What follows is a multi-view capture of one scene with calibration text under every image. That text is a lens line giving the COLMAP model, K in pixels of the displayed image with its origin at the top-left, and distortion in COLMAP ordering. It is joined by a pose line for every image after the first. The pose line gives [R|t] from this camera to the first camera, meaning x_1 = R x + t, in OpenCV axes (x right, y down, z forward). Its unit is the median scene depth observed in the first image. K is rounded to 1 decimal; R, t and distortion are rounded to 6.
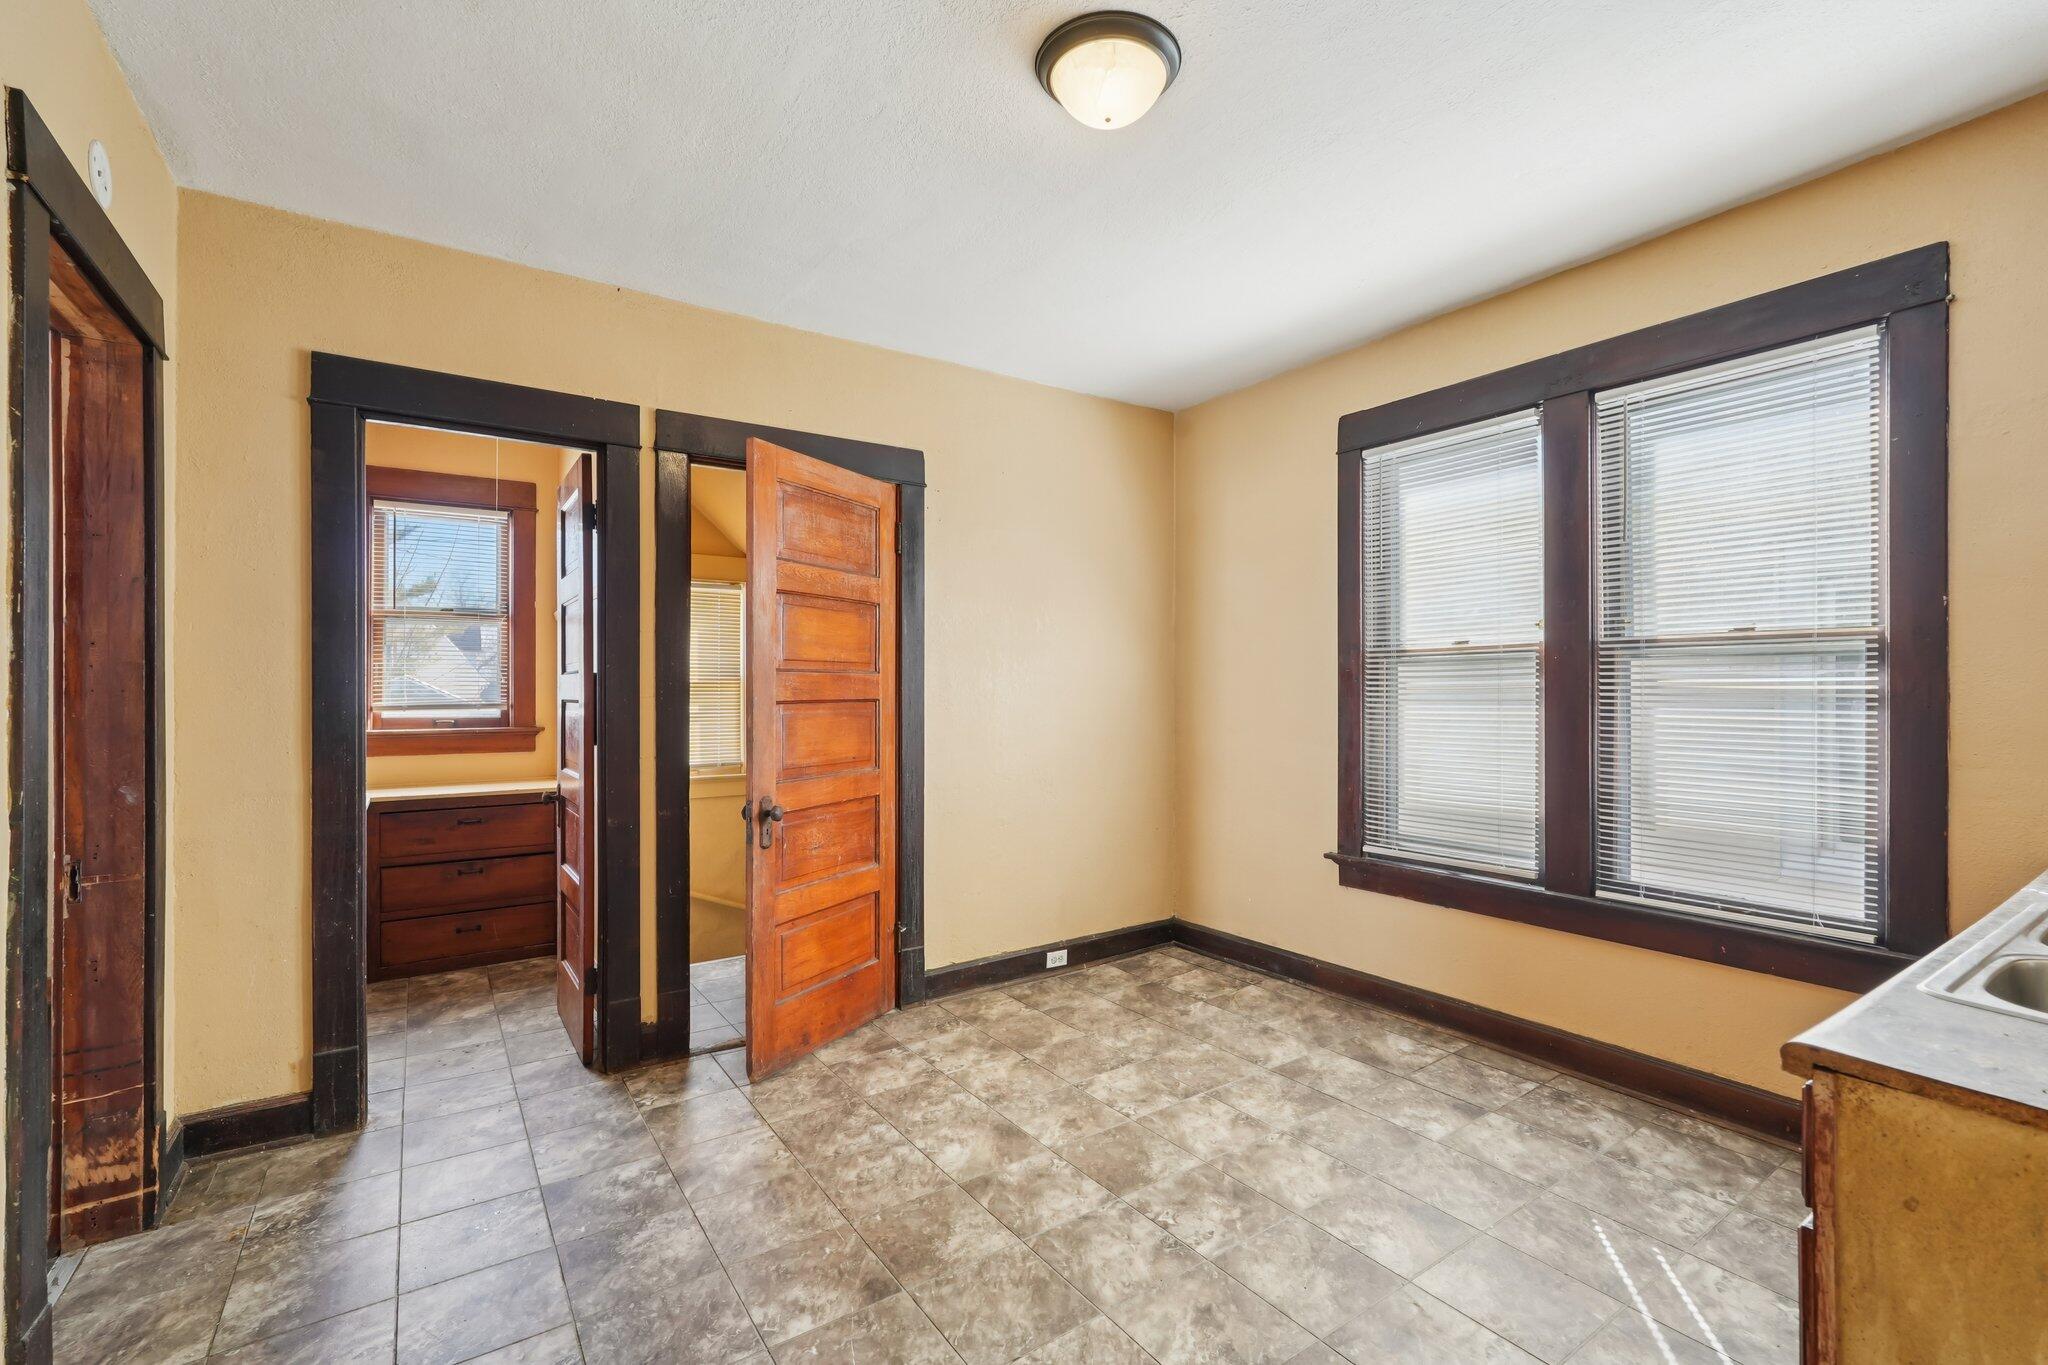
lens RADIAL K [[901.1, 0, 1019.7], [0, 901.1, 685.9], [0, 0, 1]] dist [-0.012082, 0.005181]
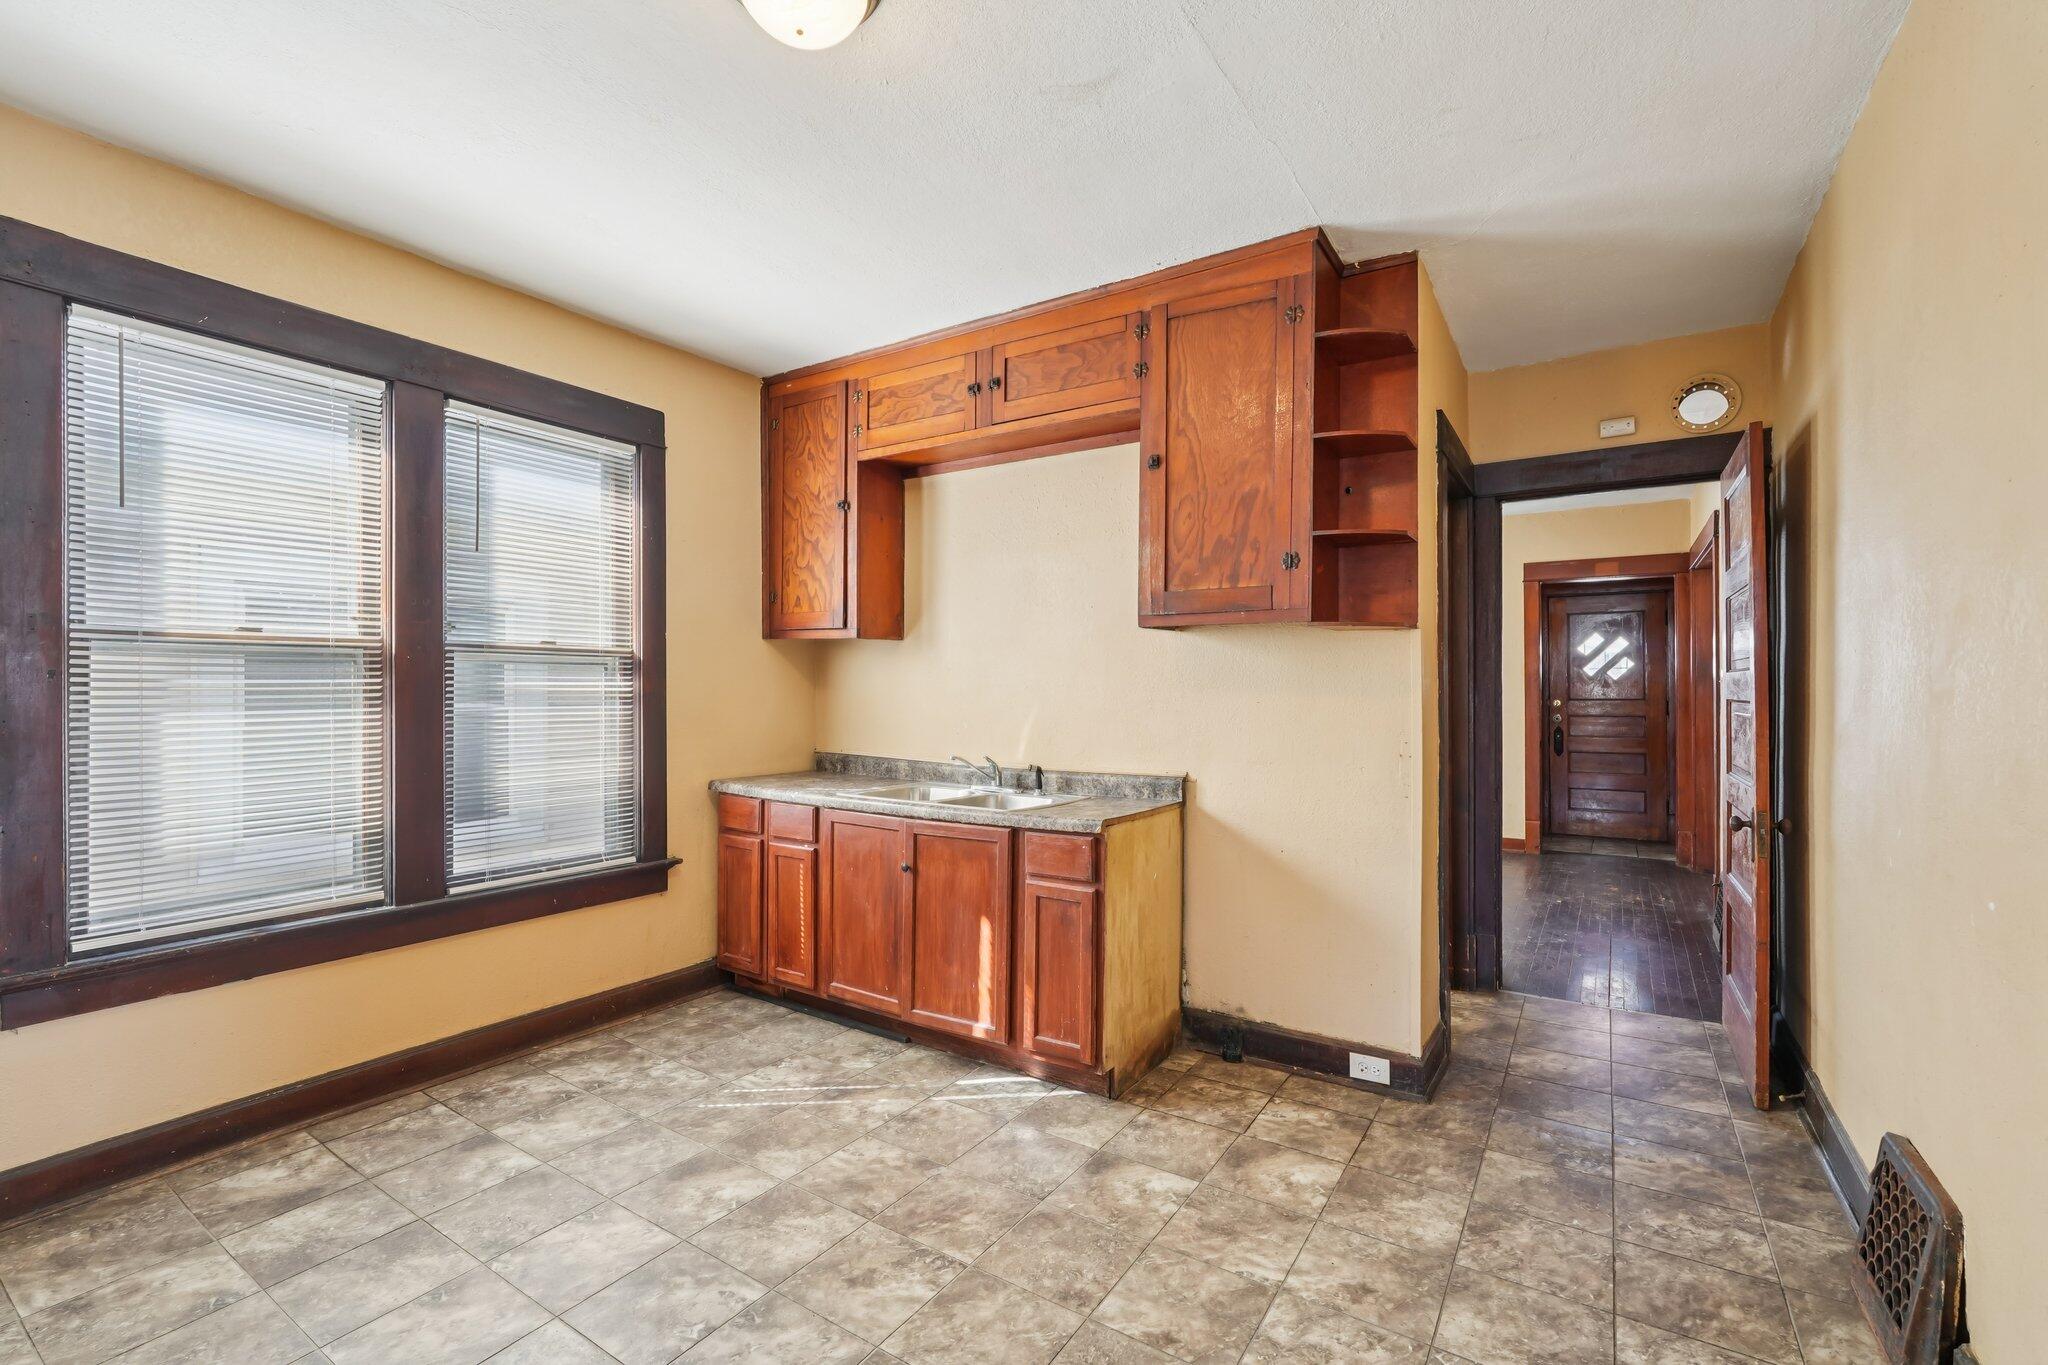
lens RADIAL K [[901.1, 0, 1029.0], [0, 901.1, 687.5], [0, 0, 1]] dist [-0.012082, 0.005181]
pose [[-0.389986, 0.004724, 0.920809, -0.578860], [-0.001807, 0.999981, -0.005895, 0.005452], [-0.920819, -0.003962, -0.389970, 0.839294]]
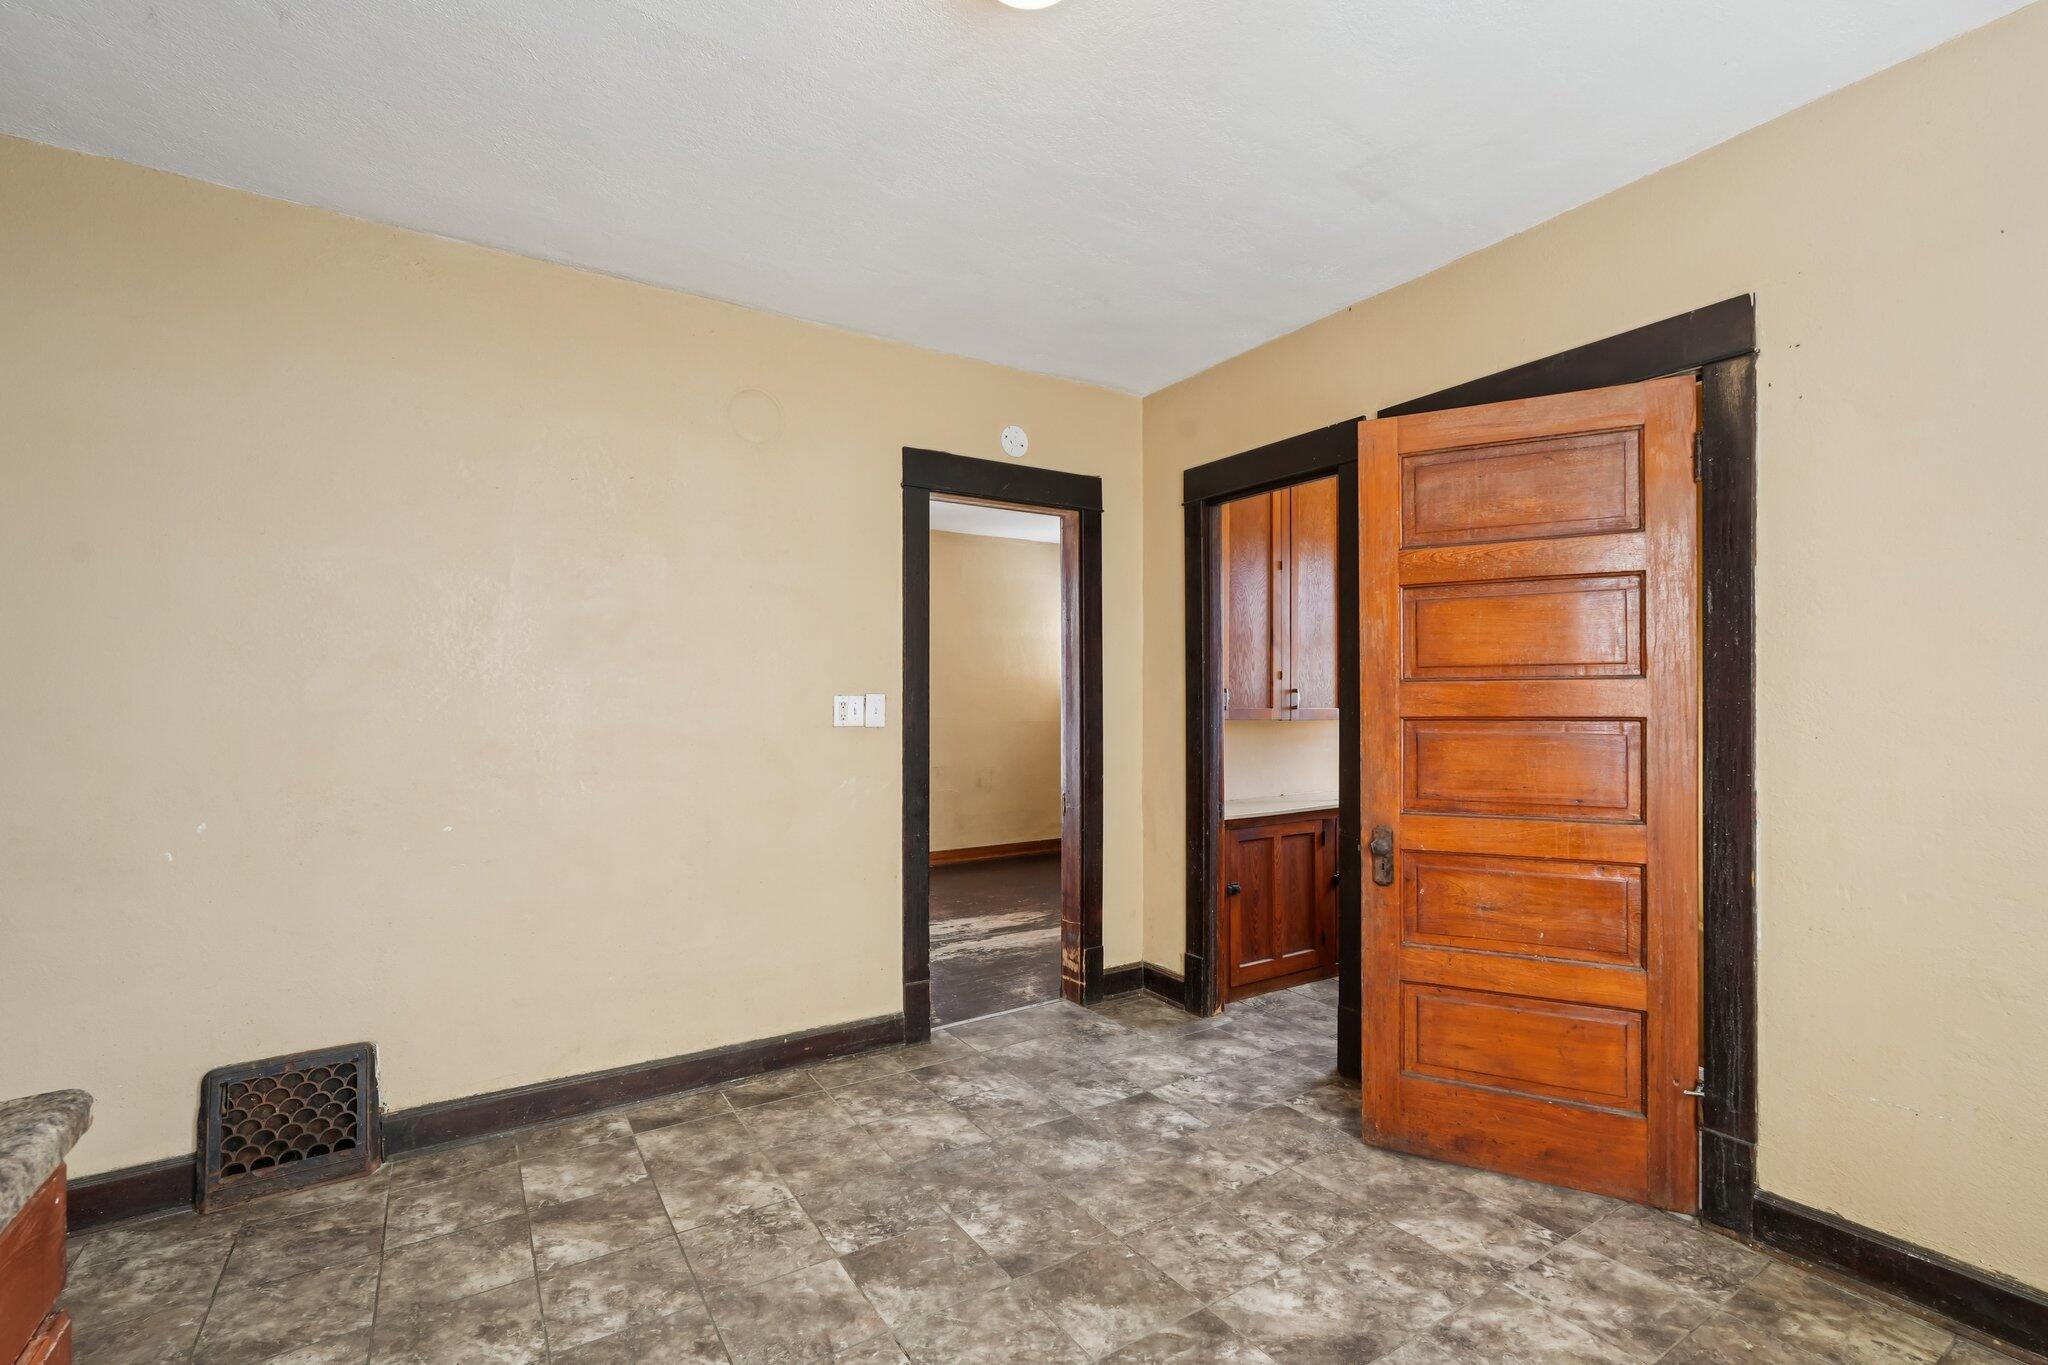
lens RADIAL K [[901.1, 0, 1026.8], [0, 901.1, 686.8], [0, 0, 1]] dist [-0.012082, 0.005181]
pose [[-0.022397, -0.014271, -0.999647, 0.662915], [0.007980, 0.999864, -0.014453, -0.001748], [0.999717, -0.008300, -0.022280, 0.747507]]
